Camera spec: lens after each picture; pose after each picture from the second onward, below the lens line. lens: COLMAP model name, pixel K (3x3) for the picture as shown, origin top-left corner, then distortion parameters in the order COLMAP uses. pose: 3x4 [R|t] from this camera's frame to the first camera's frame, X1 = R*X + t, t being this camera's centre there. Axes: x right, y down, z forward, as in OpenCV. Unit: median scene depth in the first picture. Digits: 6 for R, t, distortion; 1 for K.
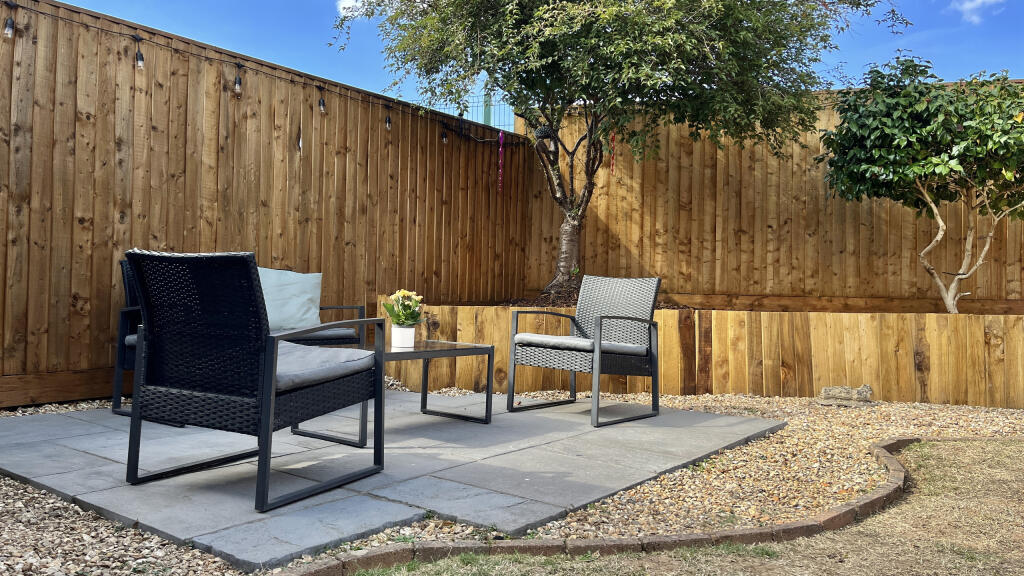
lens RADIAL K [[777.6, 0, 512.4], [0, 777.6, 288.8], [0, 0, 1]] dist [0.035515, -0.022228]
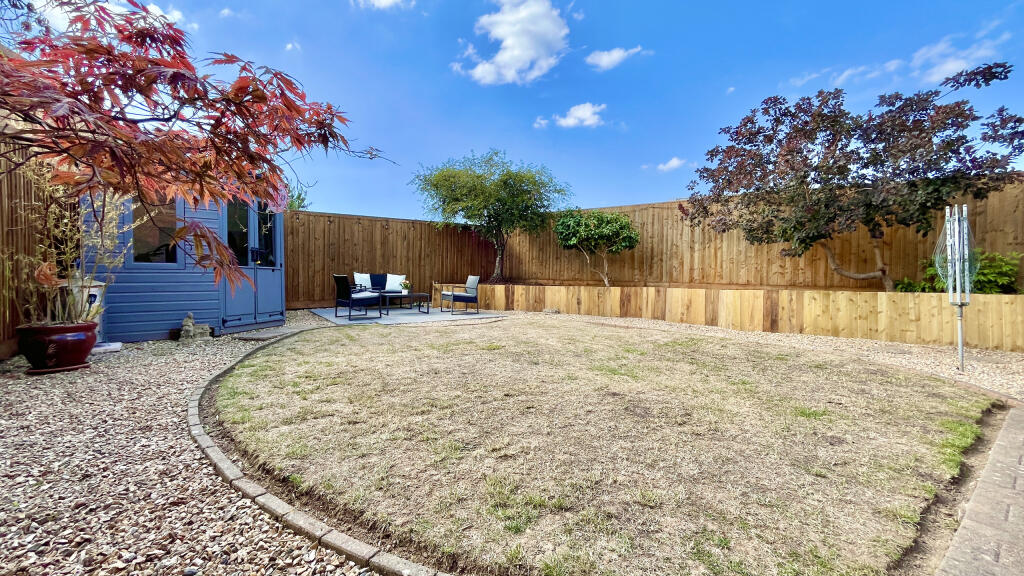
lens RADIAL K [[409.4, 0, 512.0], [0, 409.4, 285.6], [0, 0, 1]] dist [-0.005348, 0.000035]
pose [[0.948579, 0.002265, -0.316533, 0.797088], [0.007750, 0.999508, 0.030378, -0.024022], [0.316447, -0.031269, 0.948095, -0.653208]]
